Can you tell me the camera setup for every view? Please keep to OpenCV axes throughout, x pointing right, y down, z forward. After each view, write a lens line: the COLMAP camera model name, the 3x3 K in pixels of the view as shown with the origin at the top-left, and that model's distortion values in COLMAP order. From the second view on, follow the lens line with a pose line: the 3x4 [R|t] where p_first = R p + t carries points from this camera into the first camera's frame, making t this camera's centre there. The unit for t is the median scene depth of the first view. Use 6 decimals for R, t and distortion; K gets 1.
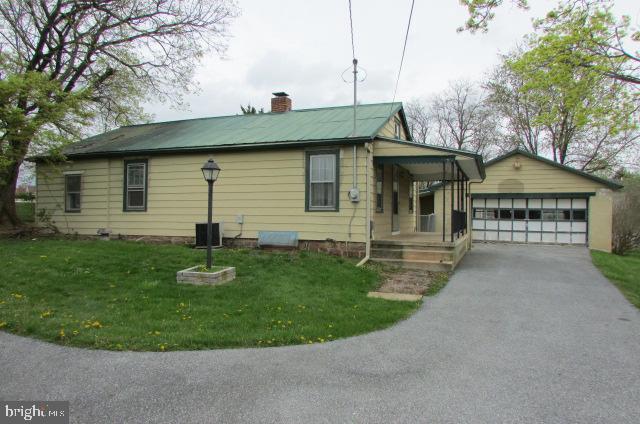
lens RADIAL K [[458.8, 0, 319.6], [0, 458.8, 210.1], [0, 0, 1]] dist [-0.028759, 0.002091]
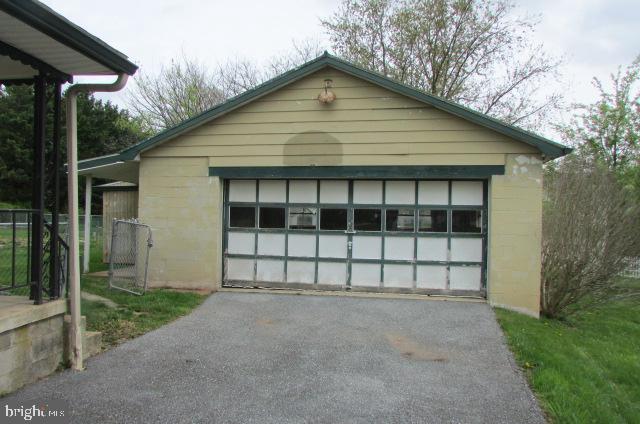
lens RADIAL K [[458.8, 0, 321.8], [0, 458.8, 214.8], [0, 0, 1]] dist [-0.028759, 0.002091]
pose [[0.970300, 0.008500, 0.241754, 0.343494], [-0.008101, 0.999964, -0.002642, 0.007210], [-0.241768, 0.000605, 0.970334, 0.629549]]
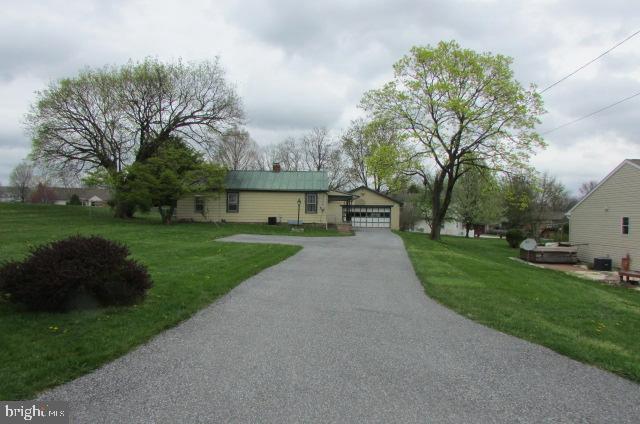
lens RADIAL K [[458.8, 0, 319.2], [0, 458.8, 210.5], [0, 0, 1]] dist [-0.028759, 0.002091]
pose [[0.933667, 0.007395, 0.358066, -0.600485], [-0.007923, 0.999969, 0.000008, -0.009530], [-0.358054, -0.002844, 0.933696, -1.077427]]
